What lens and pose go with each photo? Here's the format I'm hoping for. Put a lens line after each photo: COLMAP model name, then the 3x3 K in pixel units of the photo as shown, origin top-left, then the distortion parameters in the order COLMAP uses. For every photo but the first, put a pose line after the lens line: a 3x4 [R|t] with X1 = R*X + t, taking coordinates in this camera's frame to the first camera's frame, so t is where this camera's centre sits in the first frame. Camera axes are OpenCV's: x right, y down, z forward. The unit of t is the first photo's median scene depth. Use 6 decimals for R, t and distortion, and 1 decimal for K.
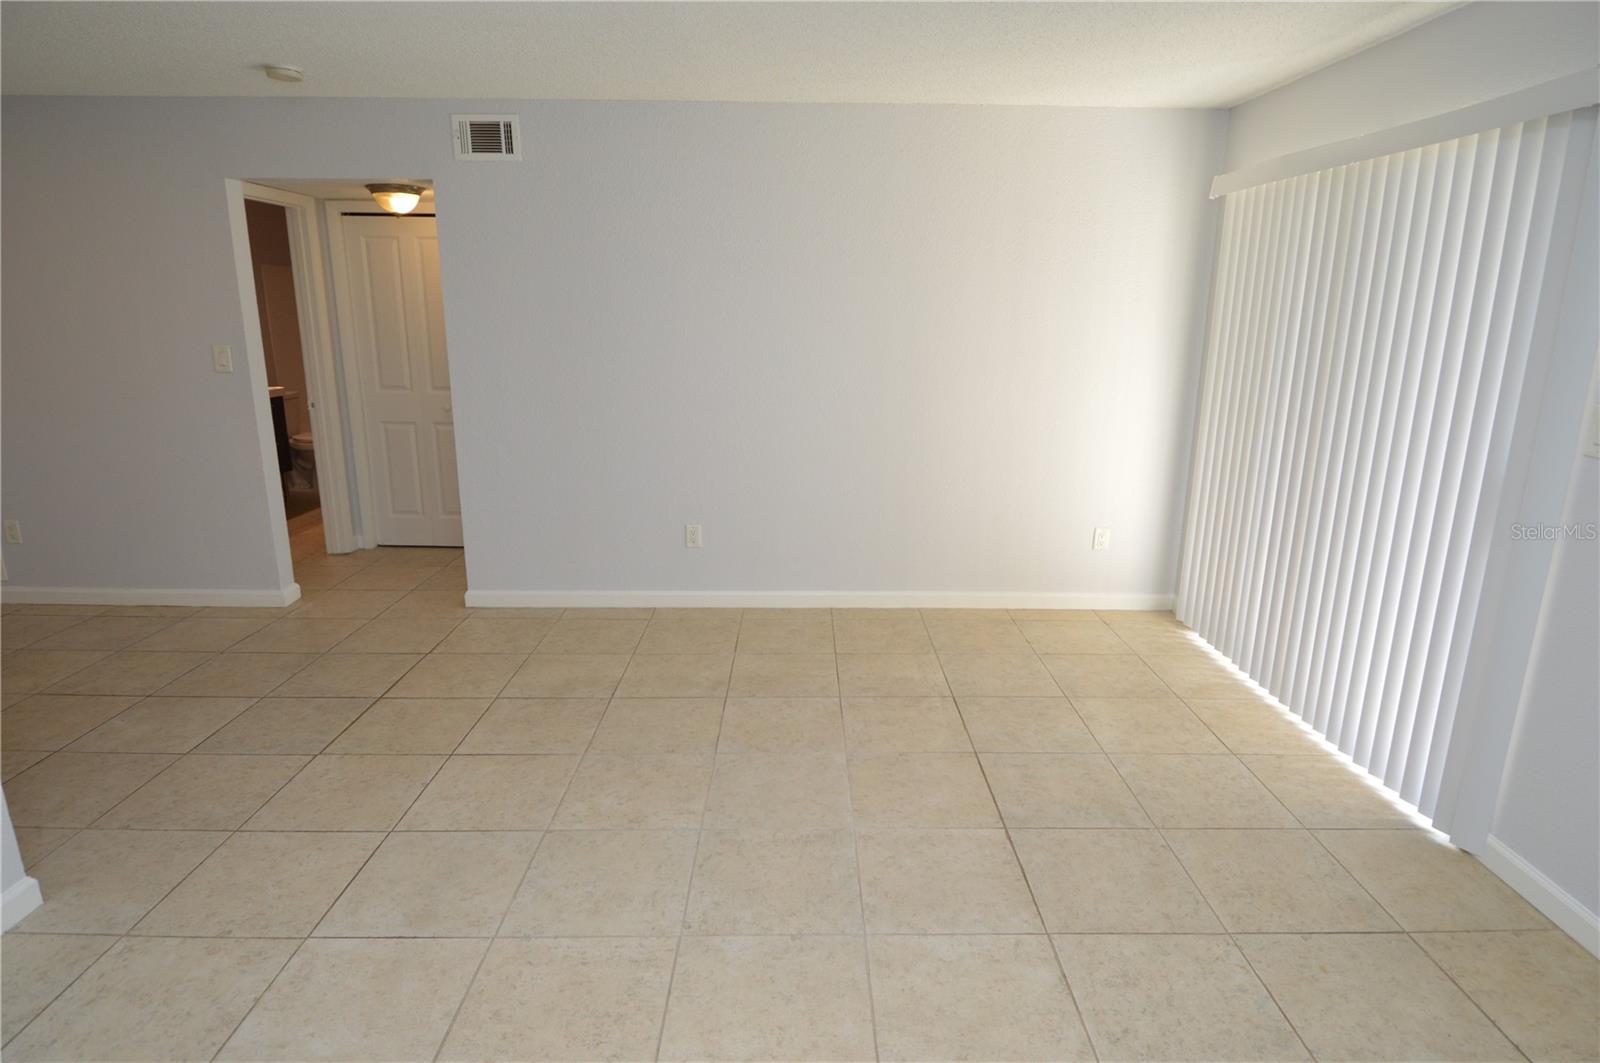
lens RADIAL K [[872.3, 0, 812.1], [0, 872.3, 524.7], [0, 0, 1]] dist [0.025106, -0.038700]
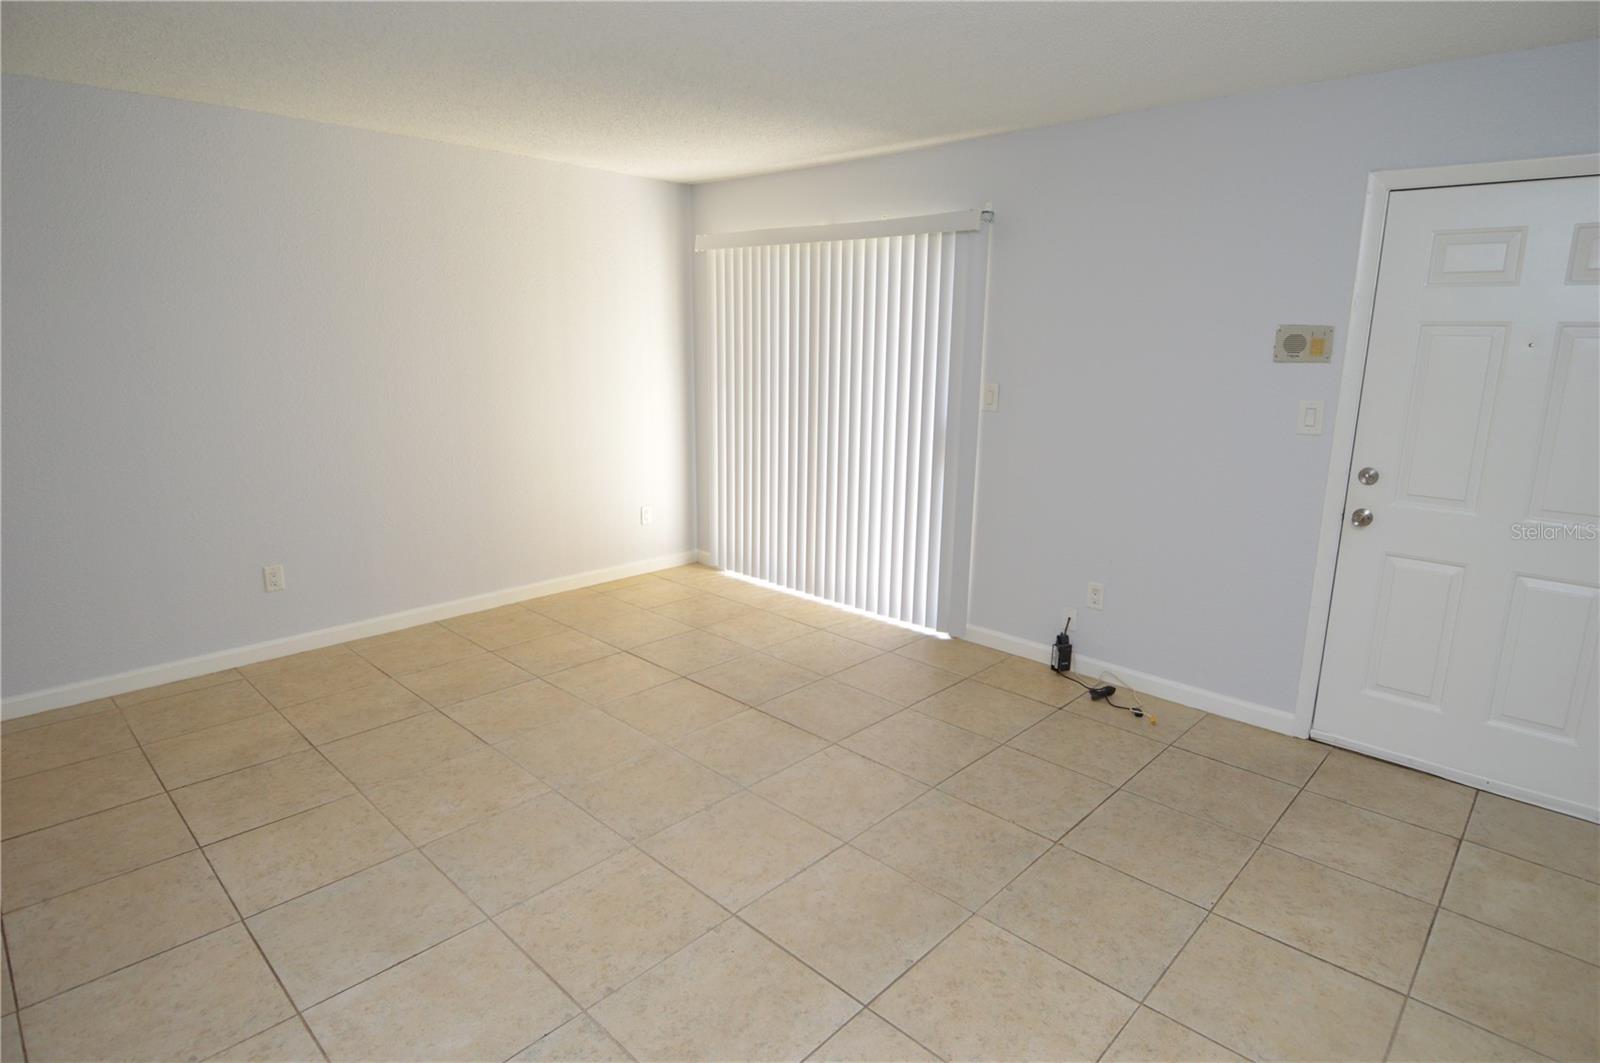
lens RADIAL K [[852.3, 0, 810.8], [0, 852.3, 520.8], [0, 0, 1]] dist [0.025414, -0.037680]
pose [[0.696041, -0.151855, 0.701760, -0.473917], [0.164351, 0.985126, 0.050160, 0.001874], [-0.698939, 0.080422, 0.710645, -0.038189]]
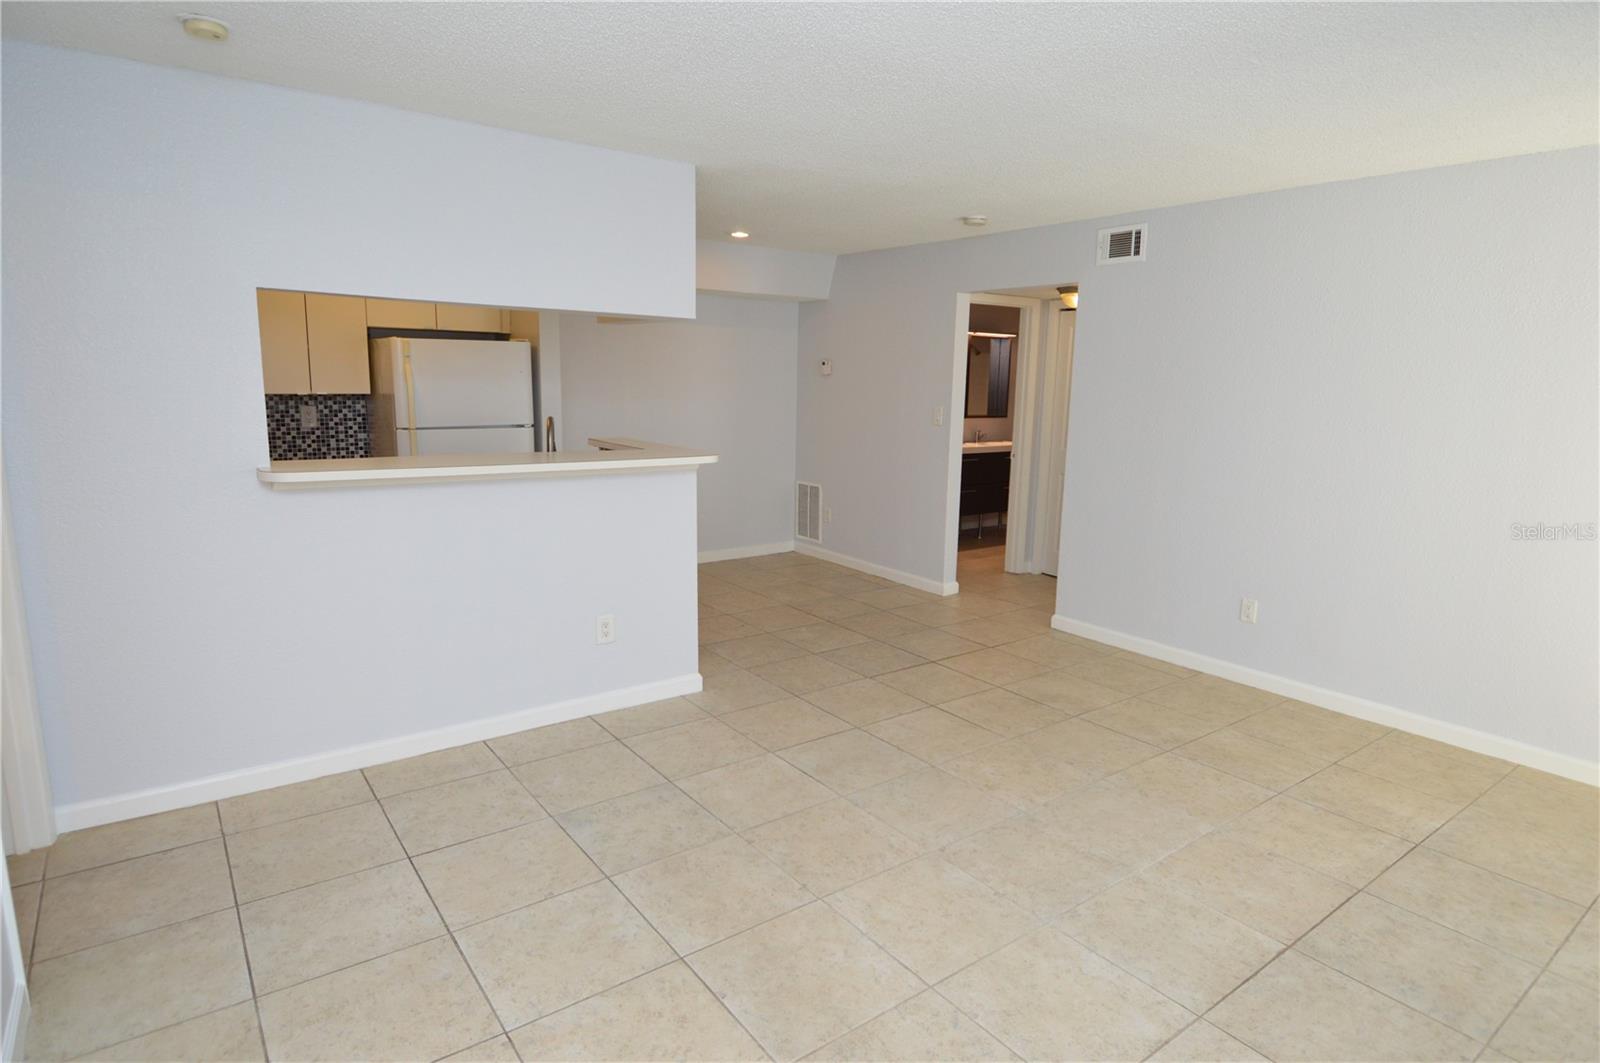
lens RADIAL K [[871.3, 0, 807.0], [0, 871.3, 517.0], [0, 0, 1]] dist [0.025664, -0.036563]
pose [[0.587470, 0.133741, -0.798118, 0.453144], [-0.207677, 0.978135, 0.011042, 0.002977], [0.782144, 0.159264, 0.602400, -0.008484]]
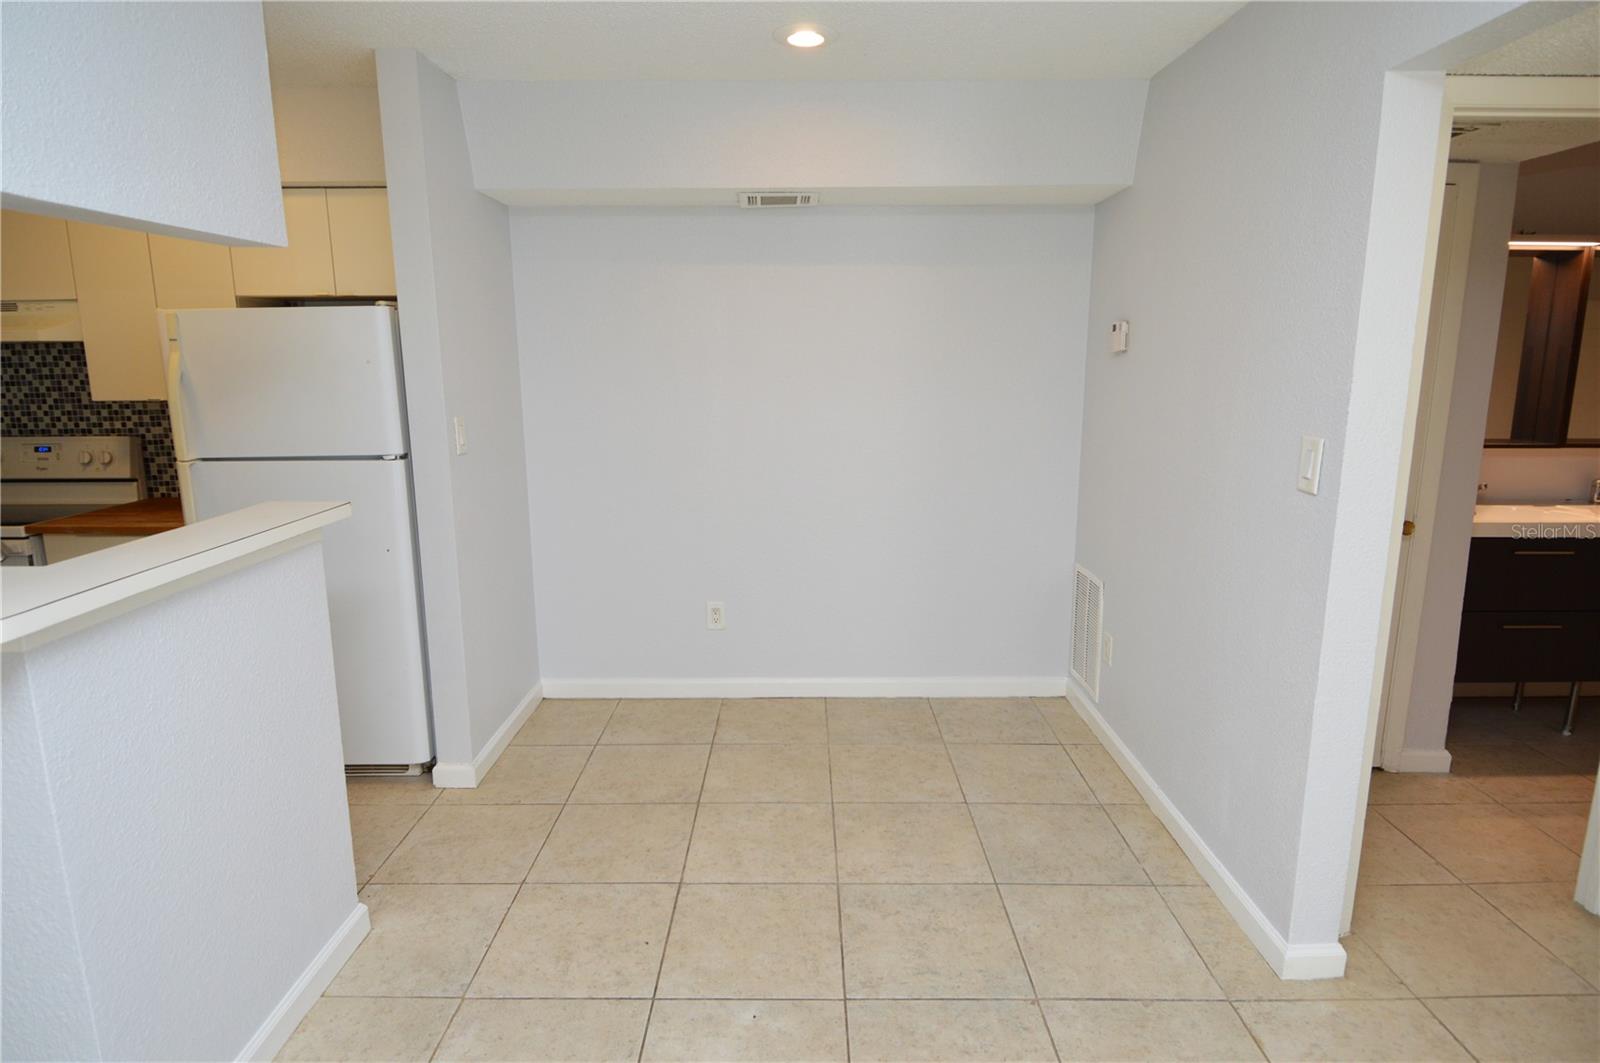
lens RADIAL K [[866.0, 0, 799.0], [0, 866.0, 520.9], [0, 0, 1]] dist [0.022501, -0.033640]
pose [[-0.017093, 0.176823, -0.984094, -0.231866], [-0.235777, 0.955768, 0.175829, -0.219650], [0.971657, 0.235032, 0.025354, 0.887528]]
